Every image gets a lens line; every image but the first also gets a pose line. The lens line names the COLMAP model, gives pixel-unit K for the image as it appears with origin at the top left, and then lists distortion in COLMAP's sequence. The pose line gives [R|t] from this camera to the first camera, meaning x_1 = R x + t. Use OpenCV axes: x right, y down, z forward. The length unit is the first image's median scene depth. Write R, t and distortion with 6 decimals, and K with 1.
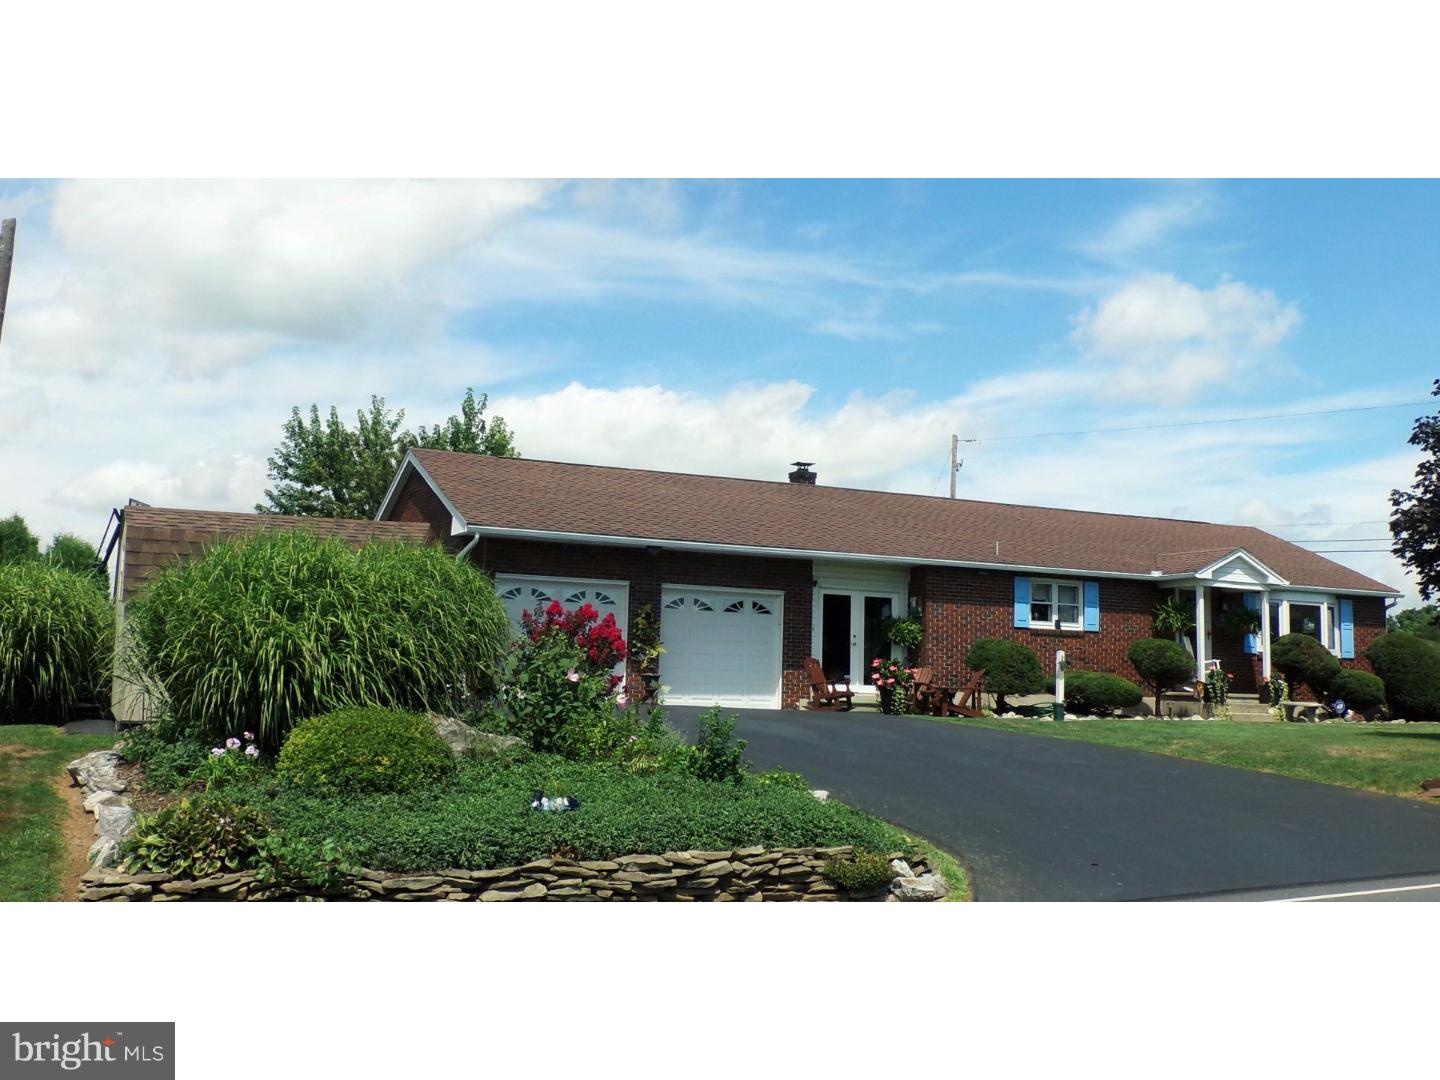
lens RADIAL K [[1555.7, 0, 720.0], [0, 1555.7, 540.0], [0, 0, 1]] dist [-0.192510, 0.227616]
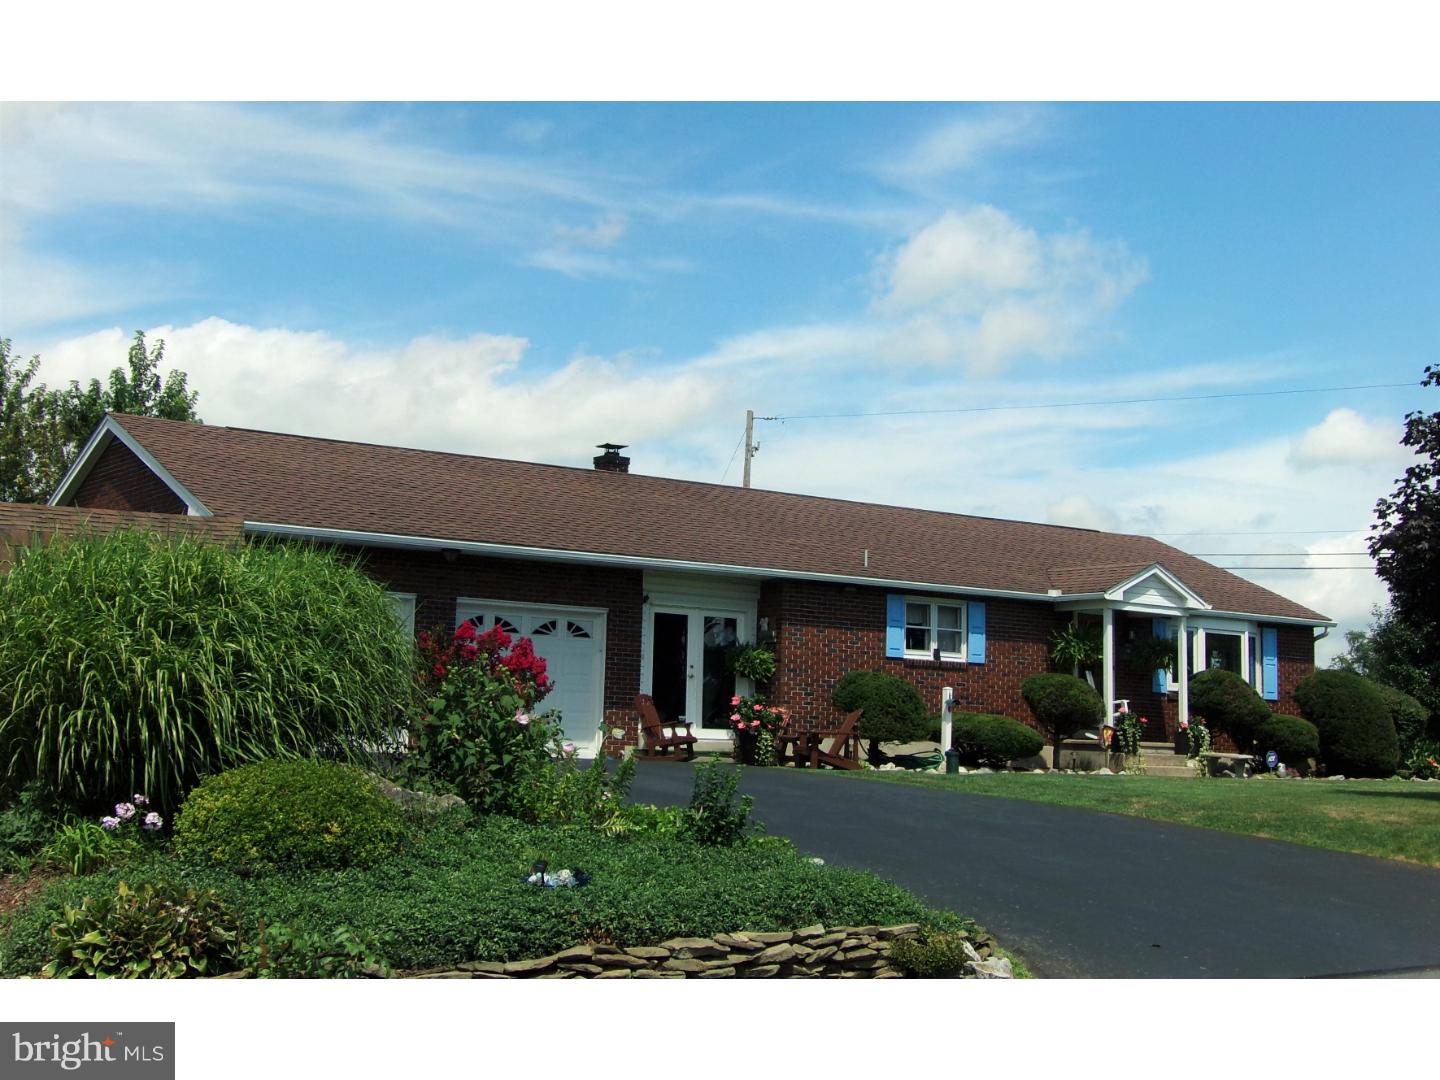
lens RADIAL K [[2050.2, 0, 720.1], [0, 2050.2, 581.0], [0, 0, 1]] dist [-0.004659, -0.022177]
pose [[0.980138, 0.014800, 0.197762, -0.106558], [-0.019216, 0.999607, 0.020428, -0.003323], [-0.197382, -0.023823, 0.980037, -0.027108]]
